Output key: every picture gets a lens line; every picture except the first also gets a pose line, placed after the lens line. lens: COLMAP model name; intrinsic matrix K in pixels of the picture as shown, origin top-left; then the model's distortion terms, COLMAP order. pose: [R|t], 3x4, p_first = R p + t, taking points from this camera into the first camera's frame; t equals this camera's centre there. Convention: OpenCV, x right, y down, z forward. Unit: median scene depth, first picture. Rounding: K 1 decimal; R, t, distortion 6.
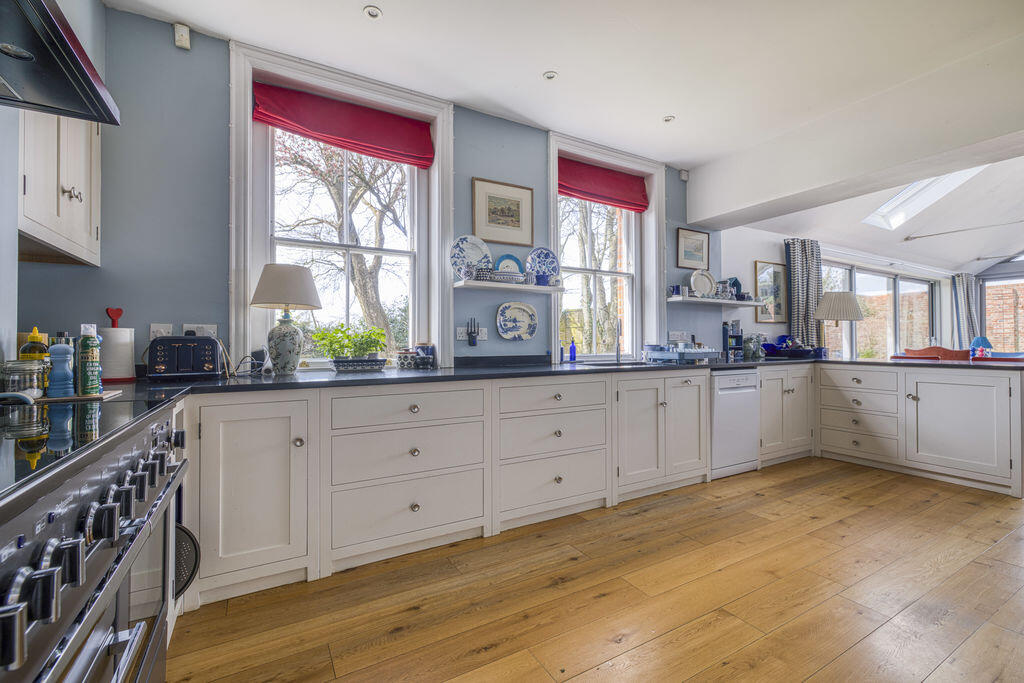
lens RADIAL K [[441.6, 0, 513.2], [0, 441.6, 340.0], [0, 0, 1]] dist [-0.004343, -0.000327]
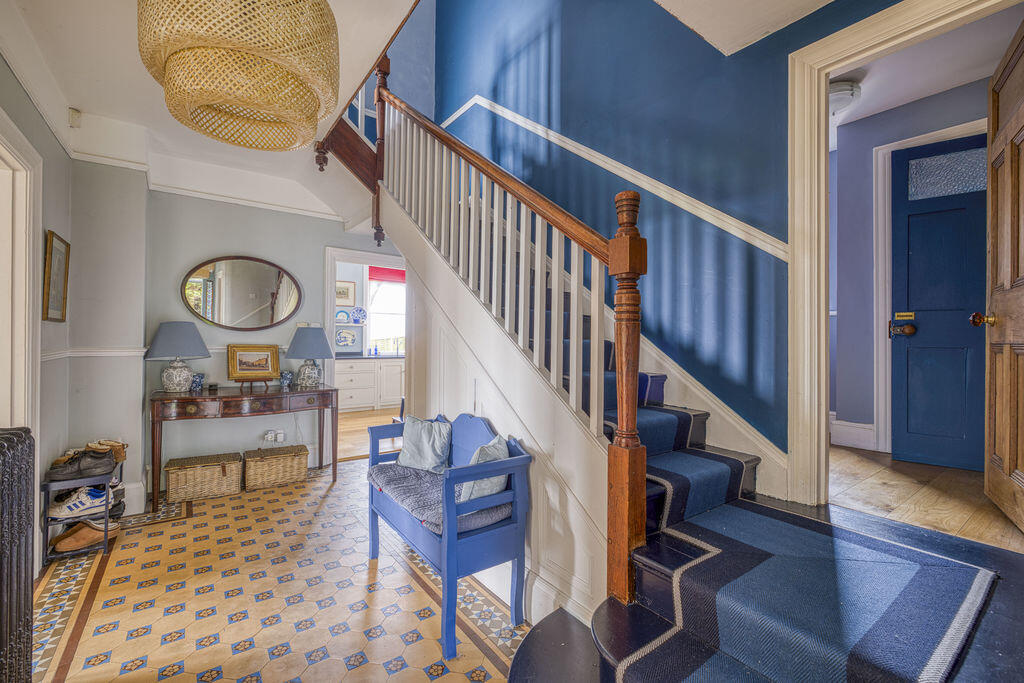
lens RADIAL K [[441.6, 0, 511.6], [0, 441.6, 337.6], [0, 0, 1]] dist [-0.004343, -0.000327]
pose [[0.993113, 0.010707, 0.116667, 0.628269], [-0.011316, 0.999926, 0.004557, -0.063832], [-0.116609, -0.005846, 0.993161, -1.533274]]
